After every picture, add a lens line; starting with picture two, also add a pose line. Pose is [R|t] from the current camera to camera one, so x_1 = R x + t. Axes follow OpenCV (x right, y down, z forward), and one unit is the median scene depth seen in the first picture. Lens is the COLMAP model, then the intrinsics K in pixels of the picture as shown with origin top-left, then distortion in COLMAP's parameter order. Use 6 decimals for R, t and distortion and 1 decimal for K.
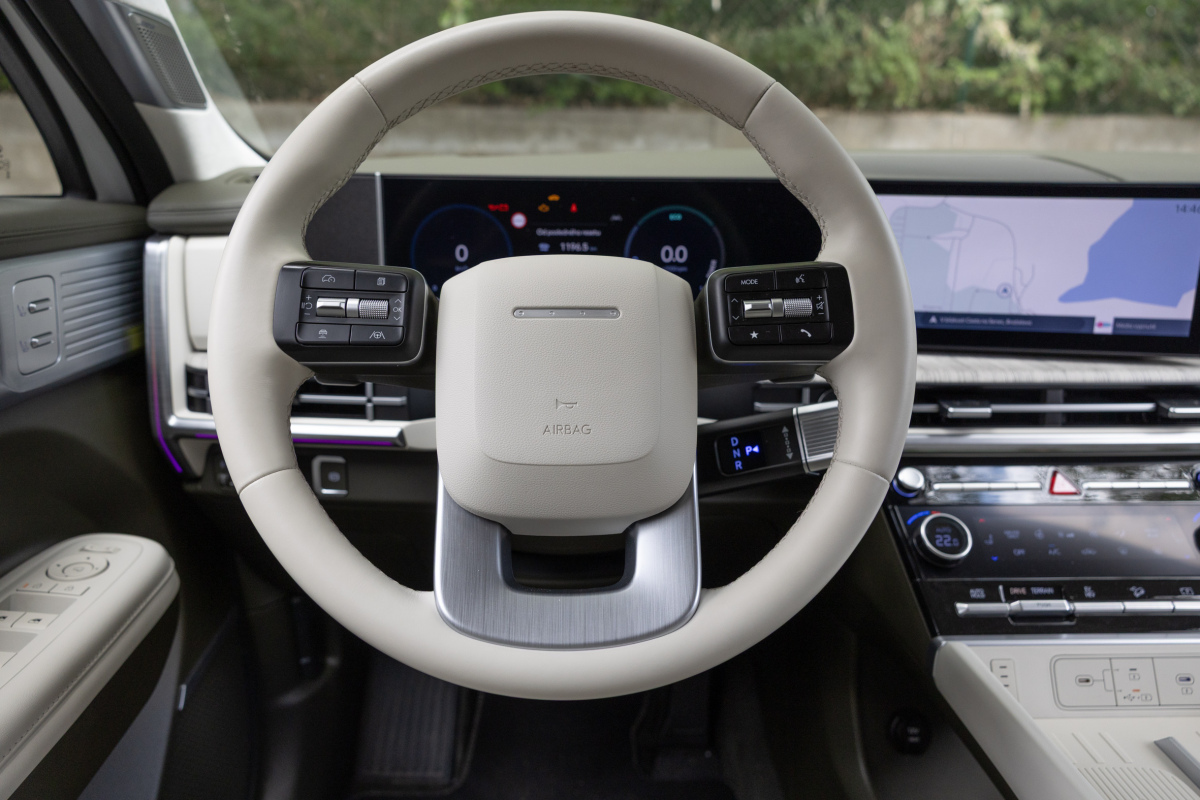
lens RADIAL K [[749.6, 0, 600.0], [0, 749.6, 400.0], [0, 0, 1]] dist [0.003118, 0.000113]
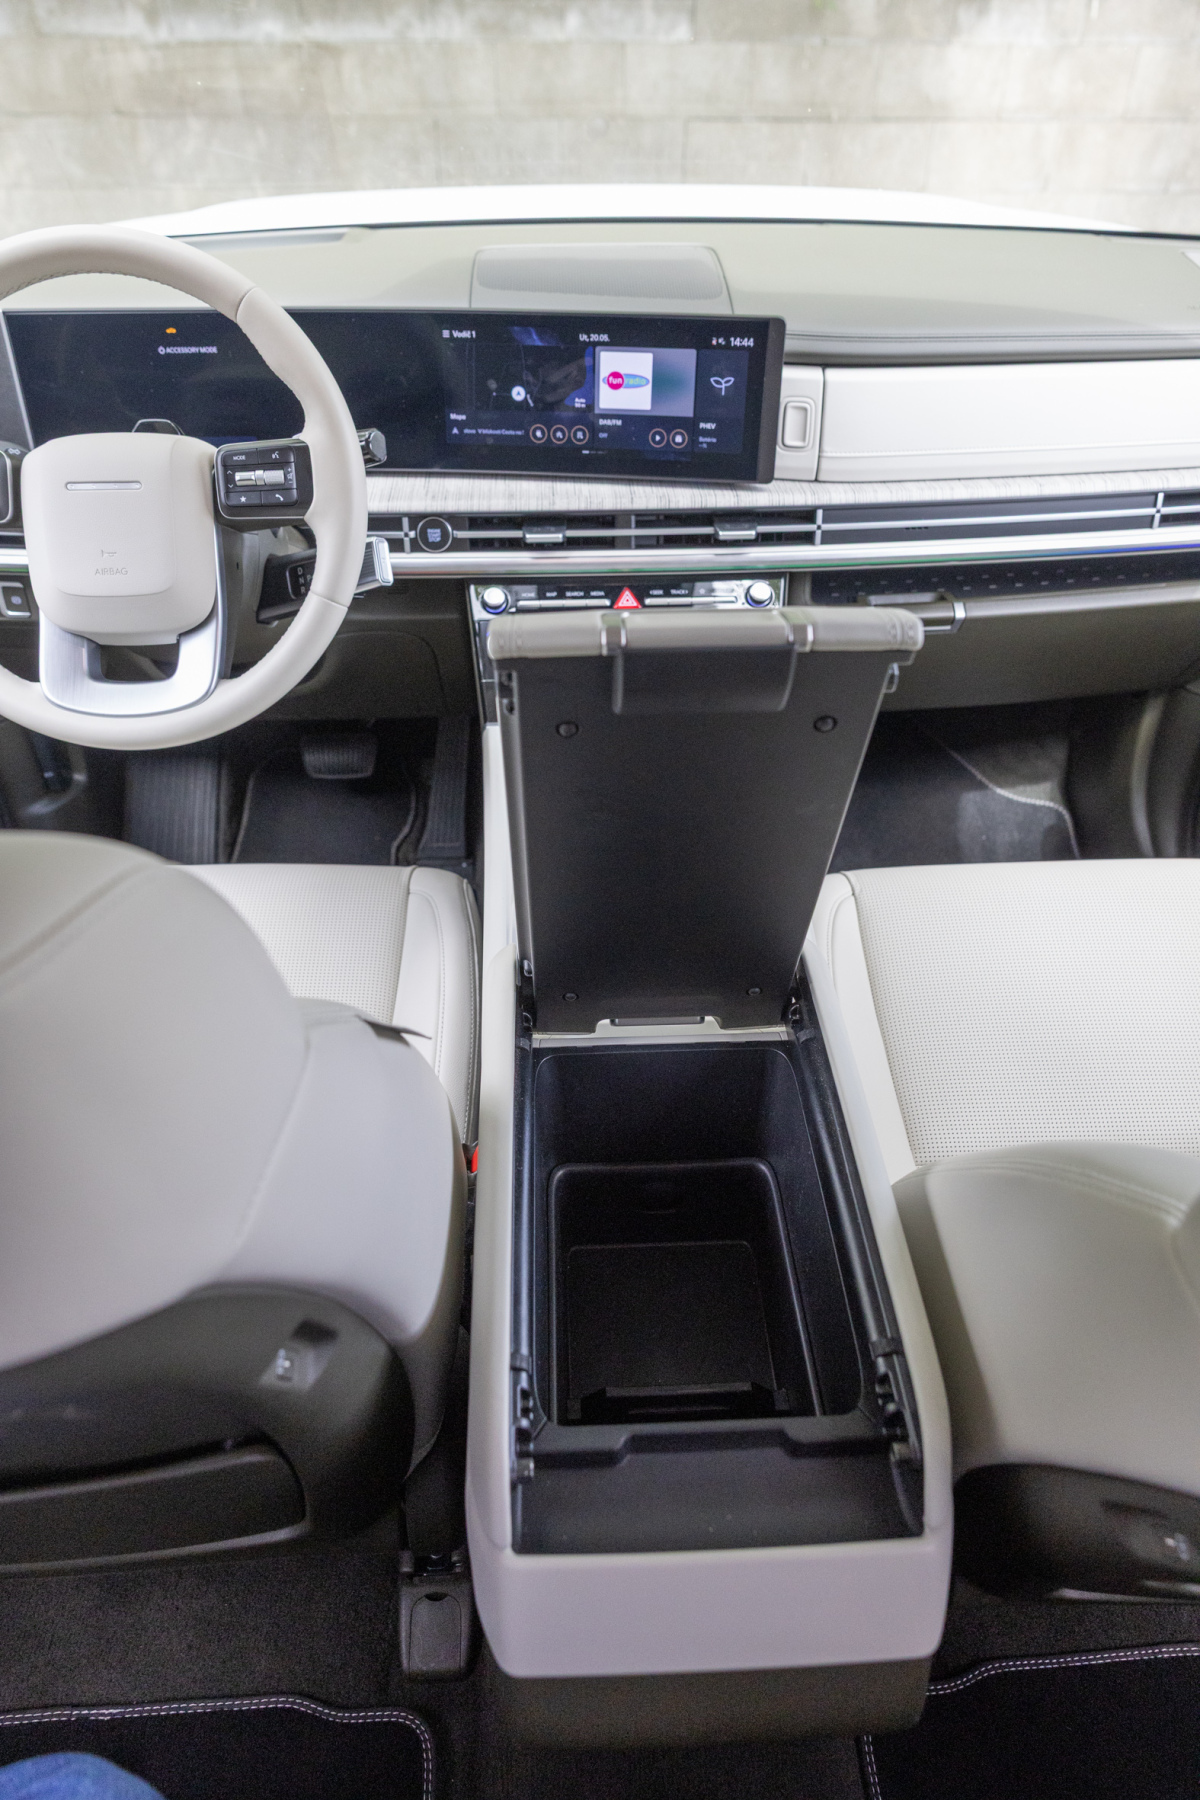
lens RADIAL K [[1124.4, 0, 600.5], [0, 1124.4, 850.5], [0, 0, 1]] dist [0.003118, 0.000113]
pose [[0.999911, -0.013330, -0.000353, 0.657128], [0.012682, 0.942439, 0.334138, -0.123043], [-0.004122, -0.334113, 0.942524, -0.915200]]
